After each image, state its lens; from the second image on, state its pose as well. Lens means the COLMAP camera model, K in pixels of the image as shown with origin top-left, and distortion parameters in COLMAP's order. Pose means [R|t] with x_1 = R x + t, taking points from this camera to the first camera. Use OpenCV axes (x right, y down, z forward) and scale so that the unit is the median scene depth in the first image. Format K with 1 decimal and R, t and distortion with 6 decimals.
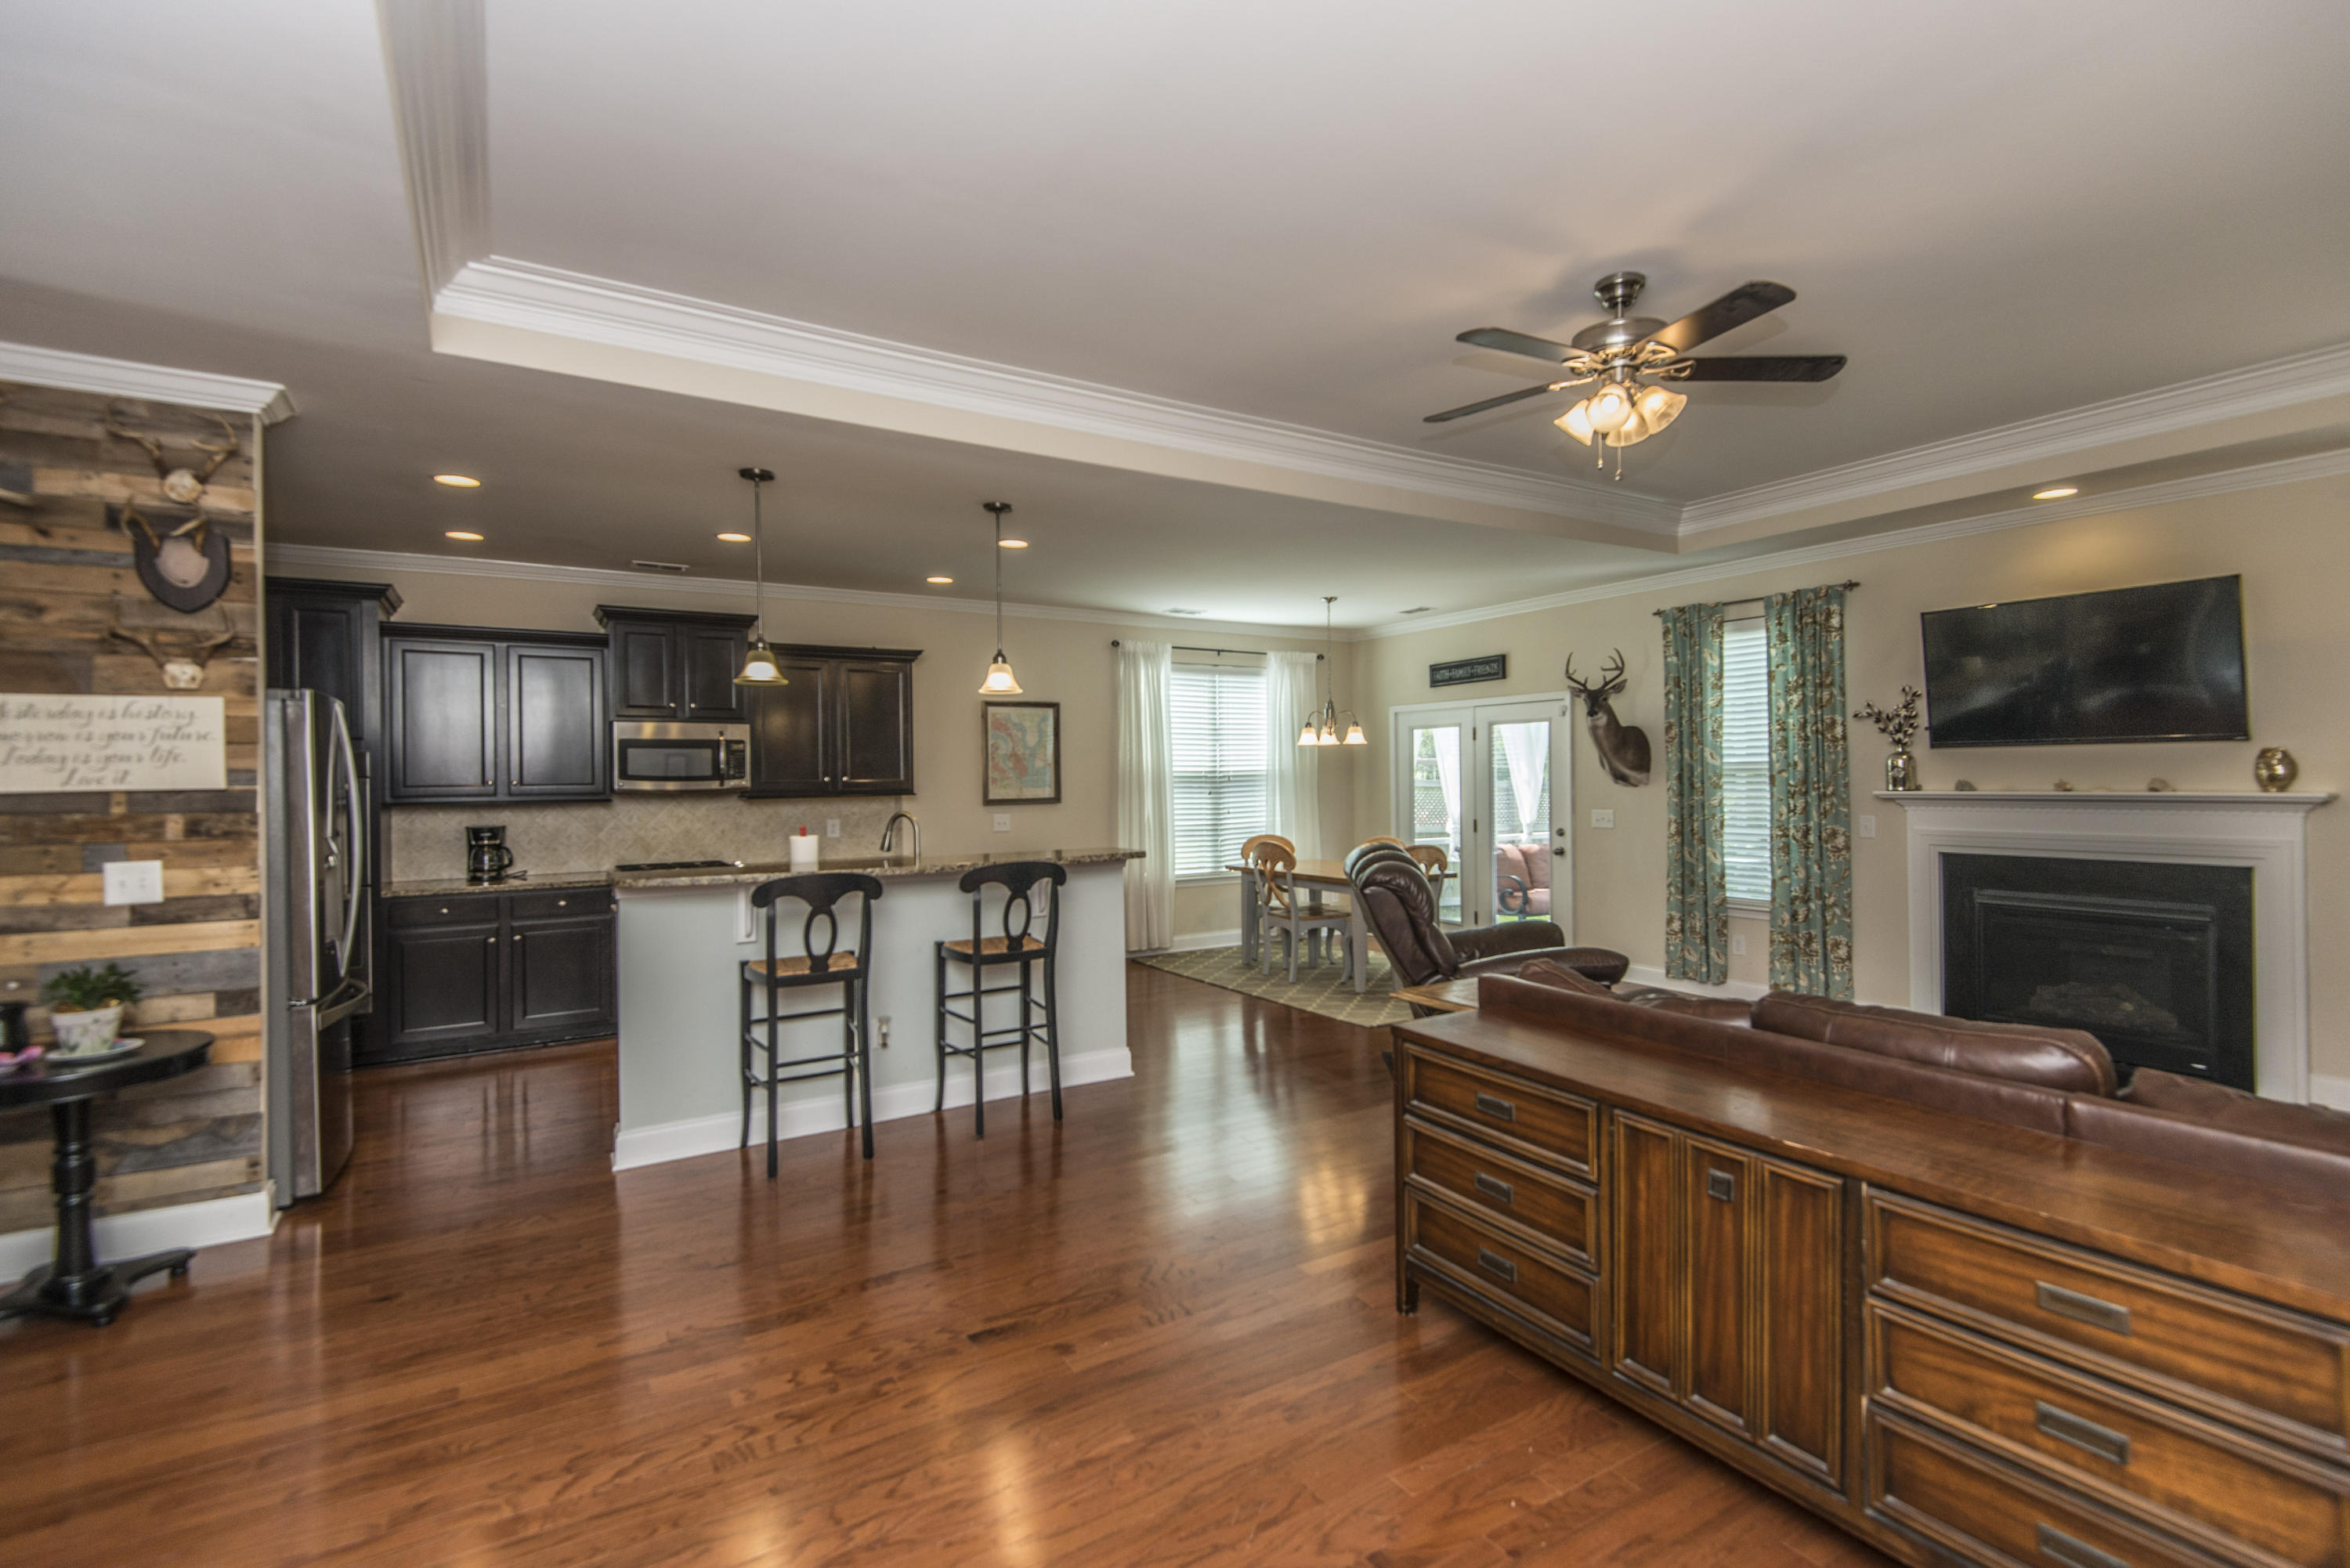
lens RADIAL K [[1059.4, 0, 1176.2], [0, 1059.4, 773.9], [0, 0, 1]] dist [0.034972, -0.021926]
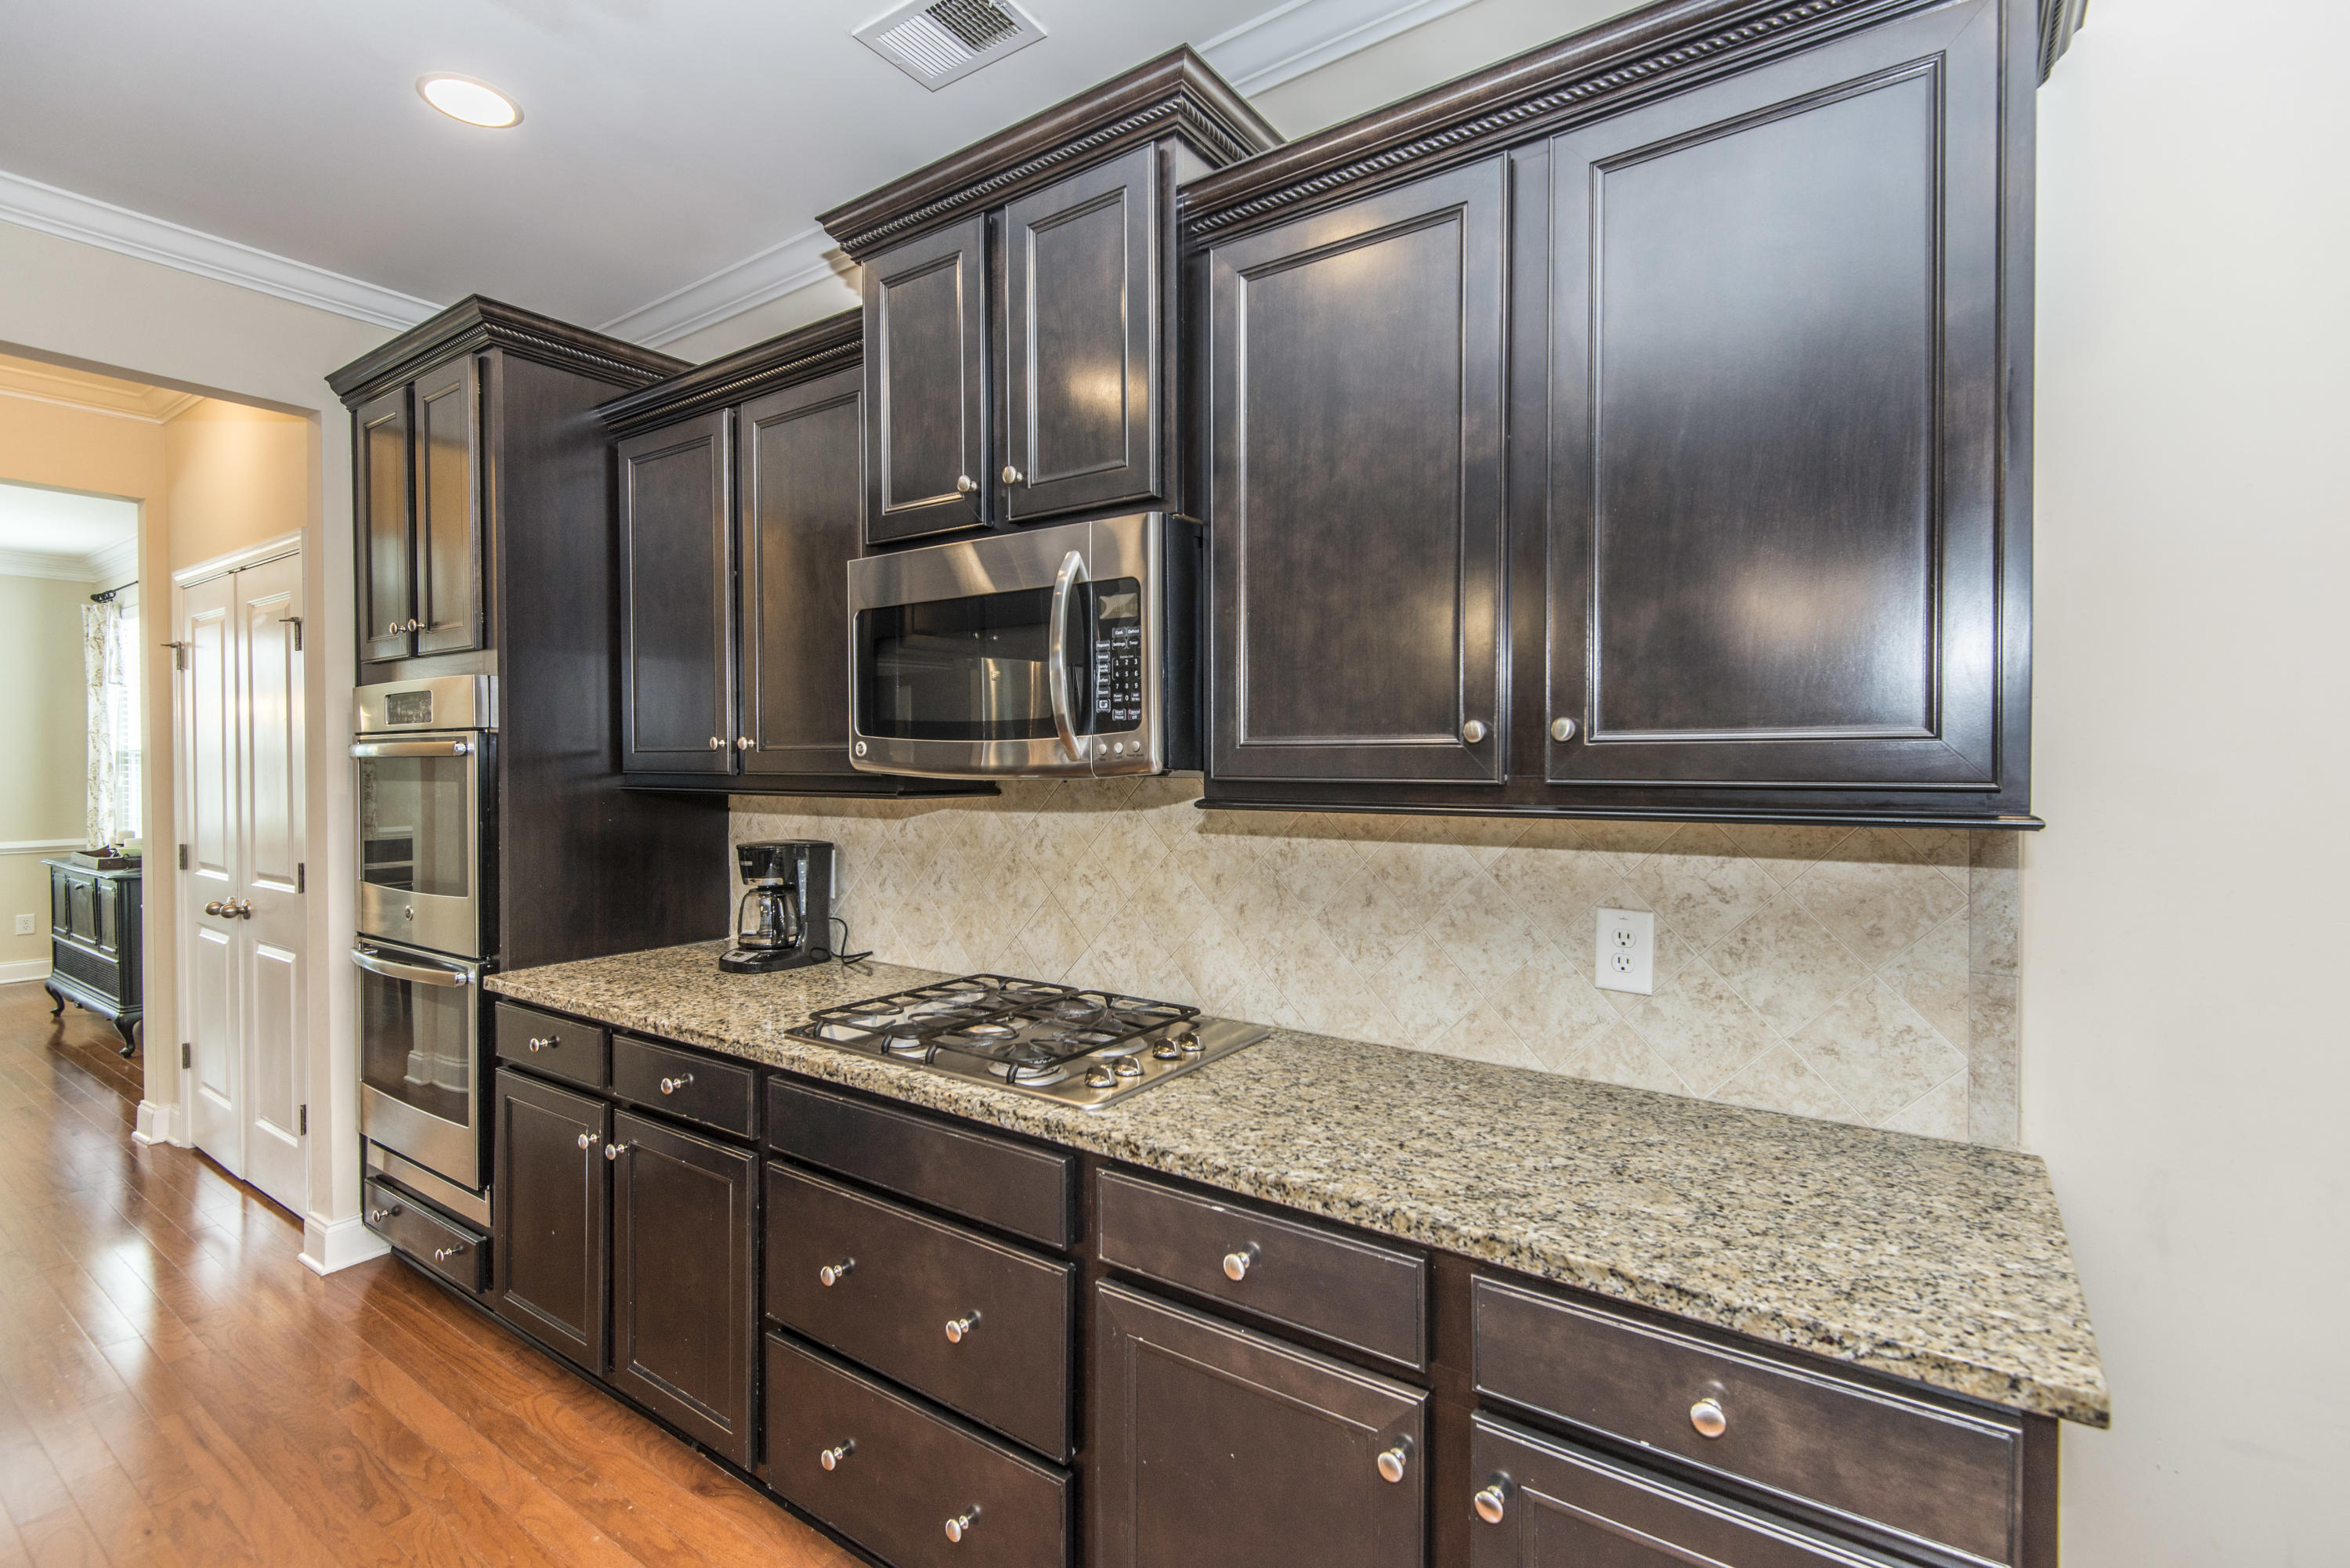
lens RADIAL K [[1062.6, 0, 1173.2], [0, 1062.6, 774.5], [0, 0, 1]] dist [0.028628, -0.015336]
pose [[0.395986, 0.025376, -0.917906, -0.219600], [-0.001837, 0.999638, 0.026842, 0.011004], [0.918255, -0.008943, 0.395889, 1.186328]]
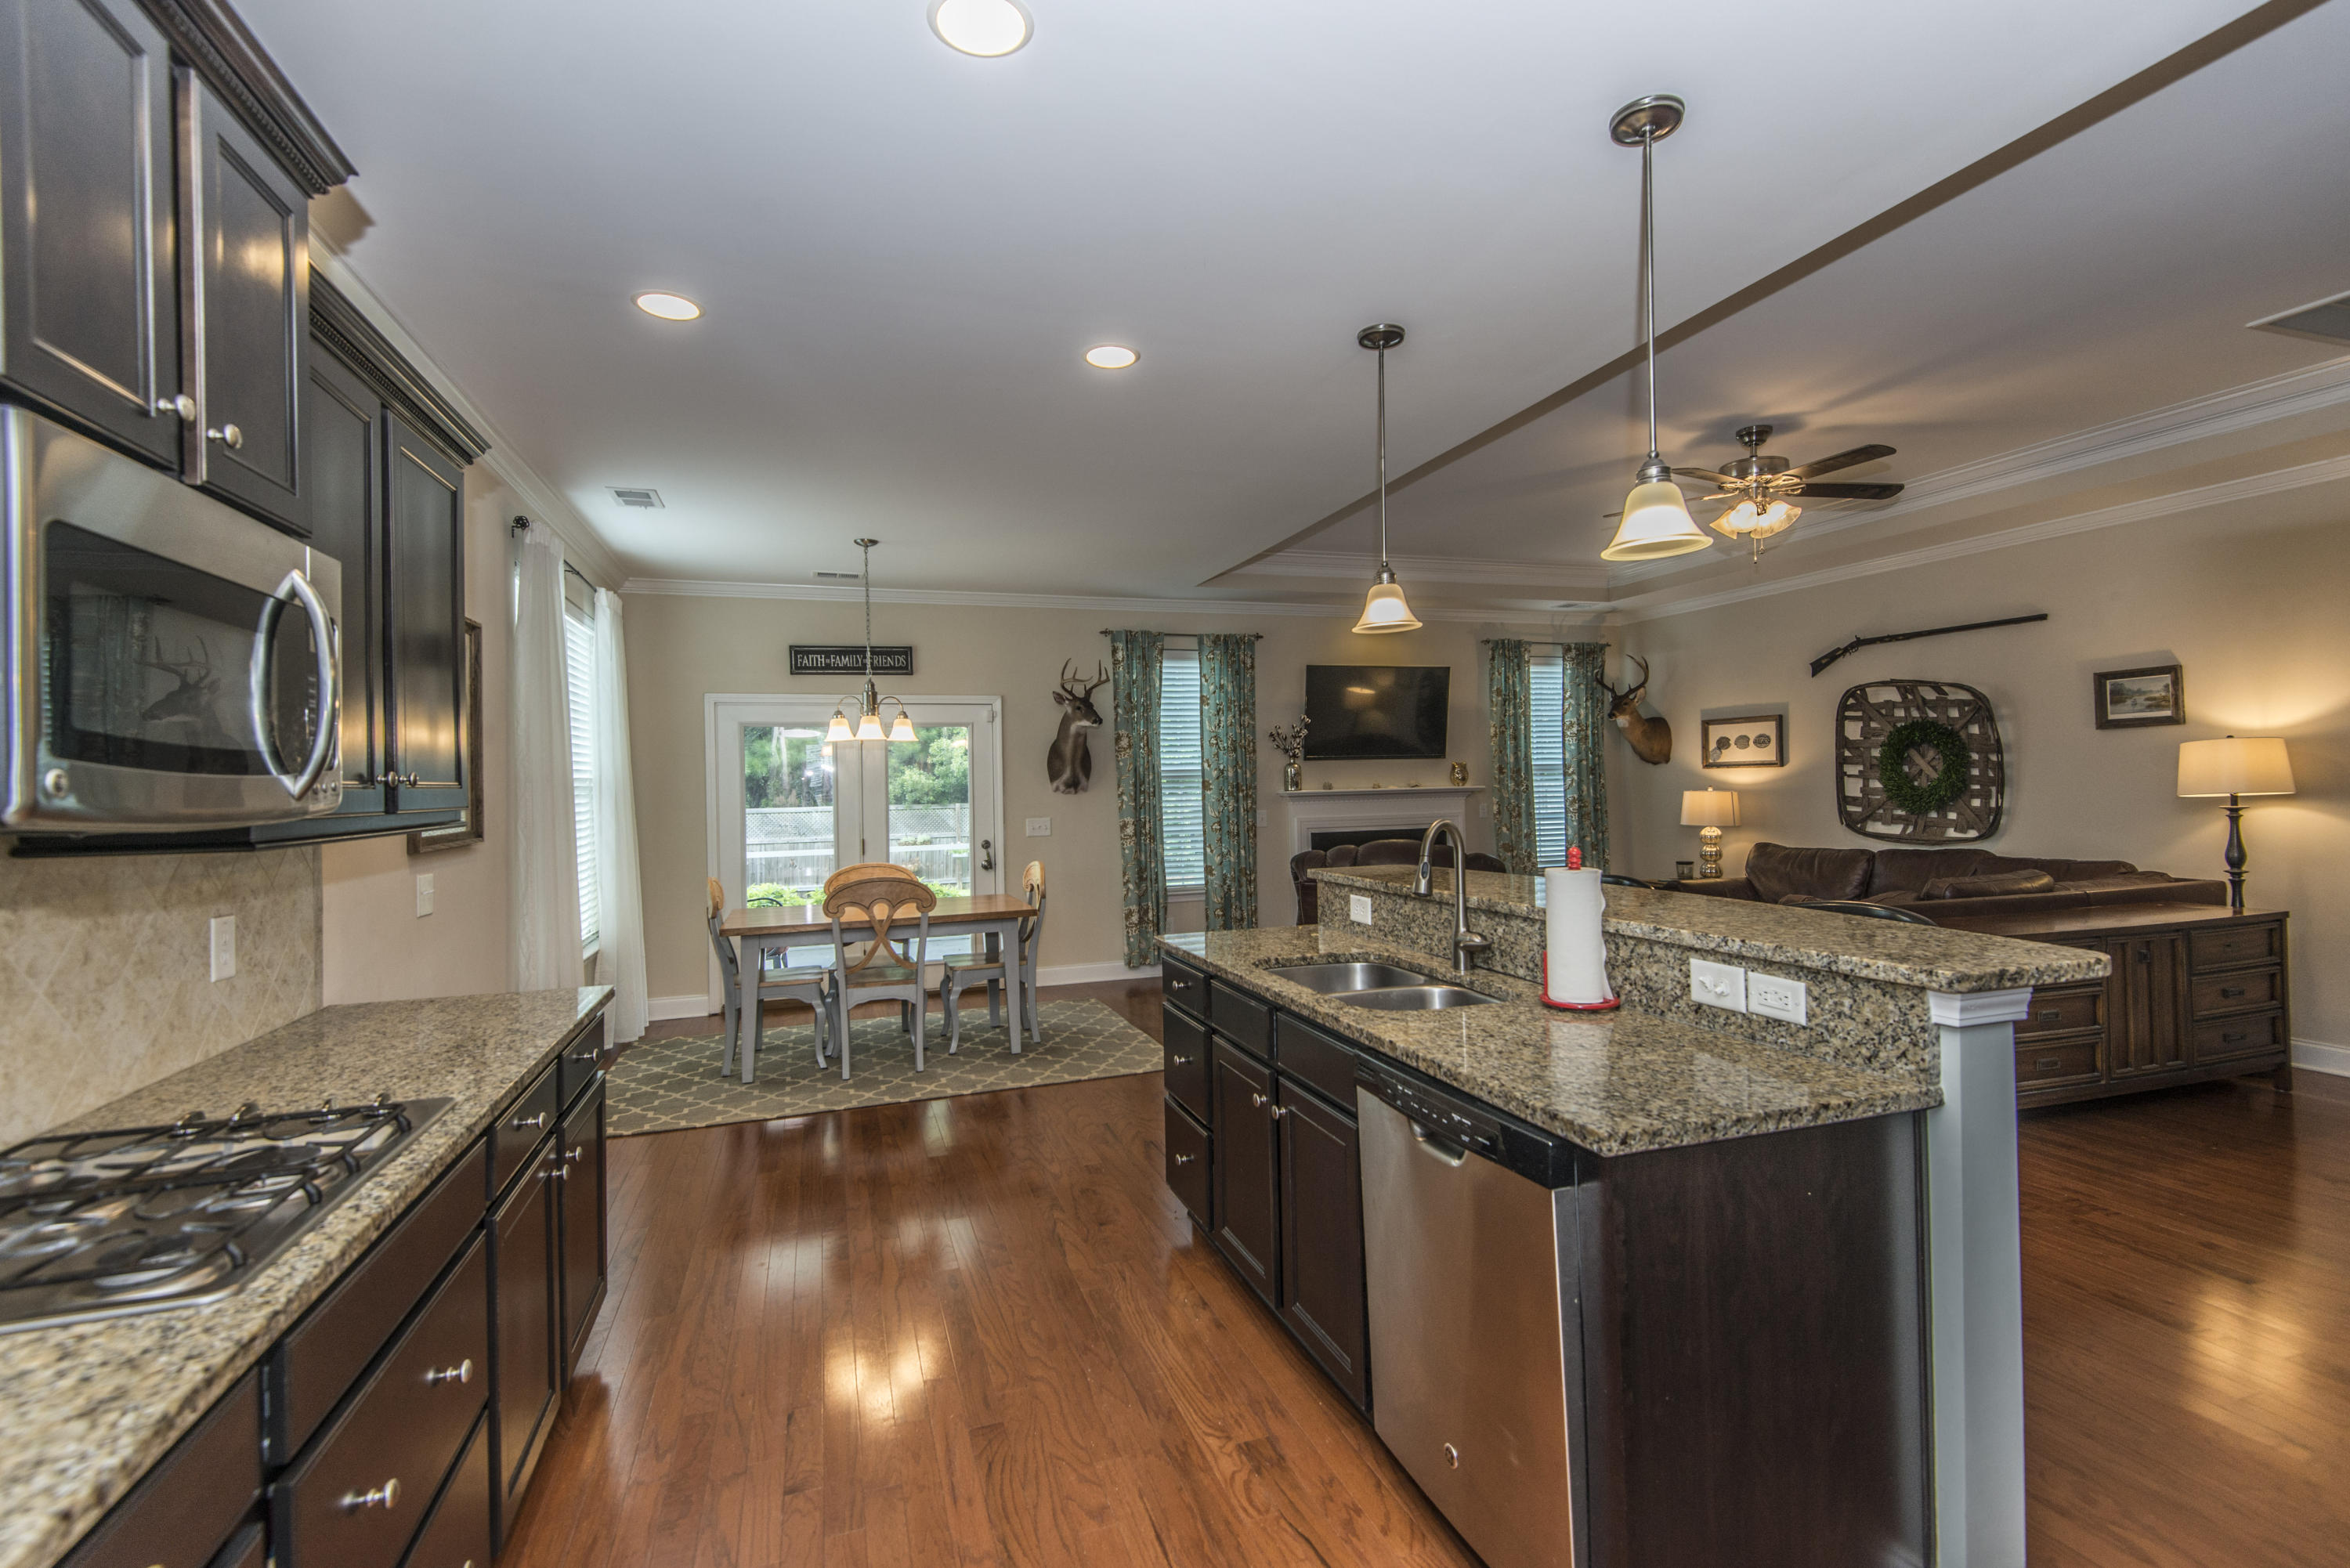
lens RADIAL K [[1067.8, 0, 1174.1], [0, 1067.8, 772.9], [0, 0, 1]] dist [0.036960, -0.023699]
pose [[0.229462, 0.014479, 0.973210, -0.813580], [0.015605, 0.999706, -0.018552, 0.017706], [-0.973192, 0.019444, 0.229169, 0.961788]]
